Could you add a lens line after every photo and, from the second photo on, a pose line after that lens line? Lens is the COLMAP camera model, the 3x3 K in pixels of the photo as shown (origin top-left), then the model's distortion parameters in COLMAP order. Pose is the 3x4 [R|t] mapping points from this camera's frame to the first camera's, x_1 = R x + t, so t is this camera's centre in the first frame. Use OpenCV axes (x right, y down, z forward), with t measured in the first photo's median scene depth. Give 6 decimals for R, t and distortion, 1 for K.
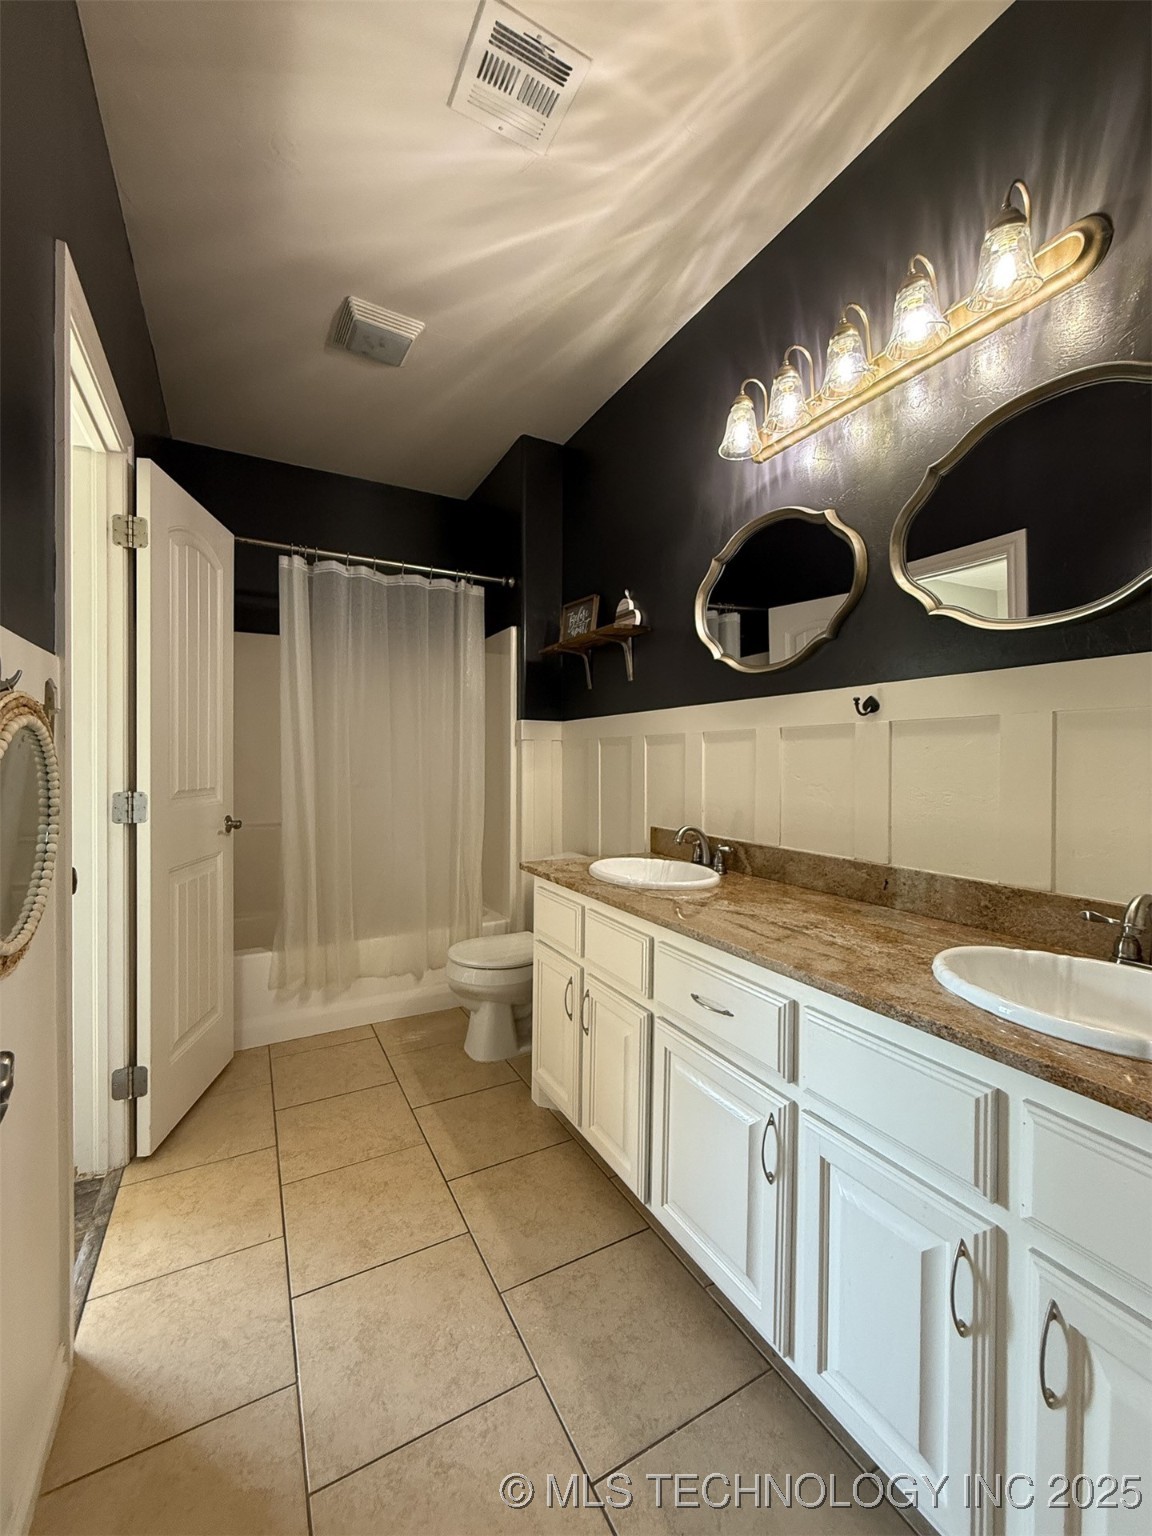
lens RADIAL K [[616.5, 0, 577.0], [0, 616.5, 766.4], [0, 0, 1]] dist [-0.000310, 0.000903]
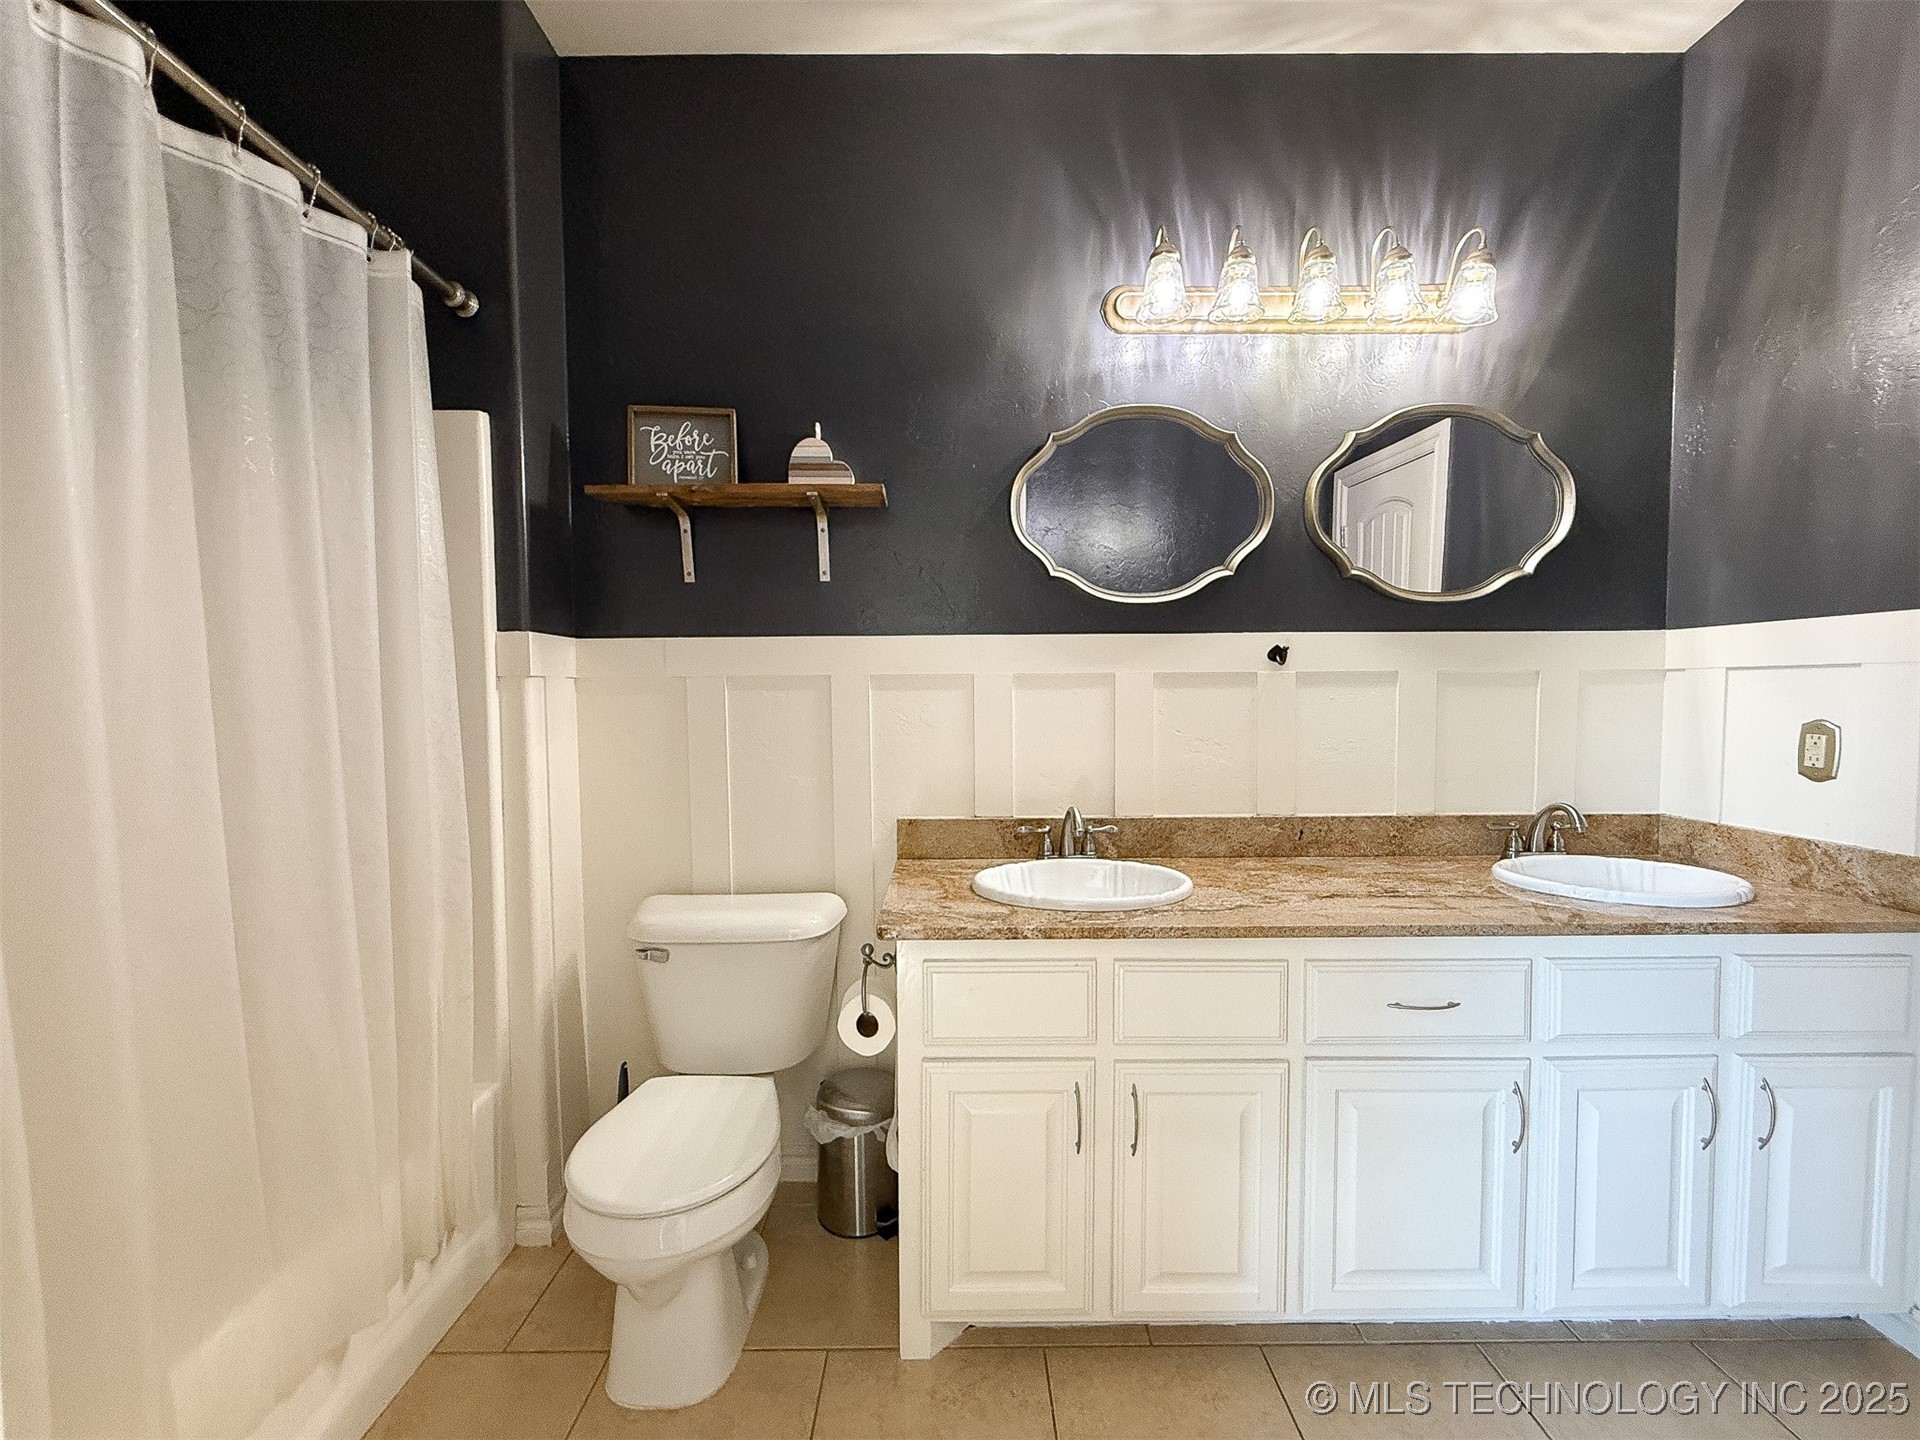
lens RADIAL K [[770.6, 0, 959.6], [0, 770.6, 717.9], [0, 0, 1]] dist [-0.000310, 0.000903]
pose [[0.469241, -0.040780, 0.882128, -0.651762], [0.018356, 0.999168, 0.036427, -0.041367], [-0.882879, -0.000900, 0.469599, 0.684776]]
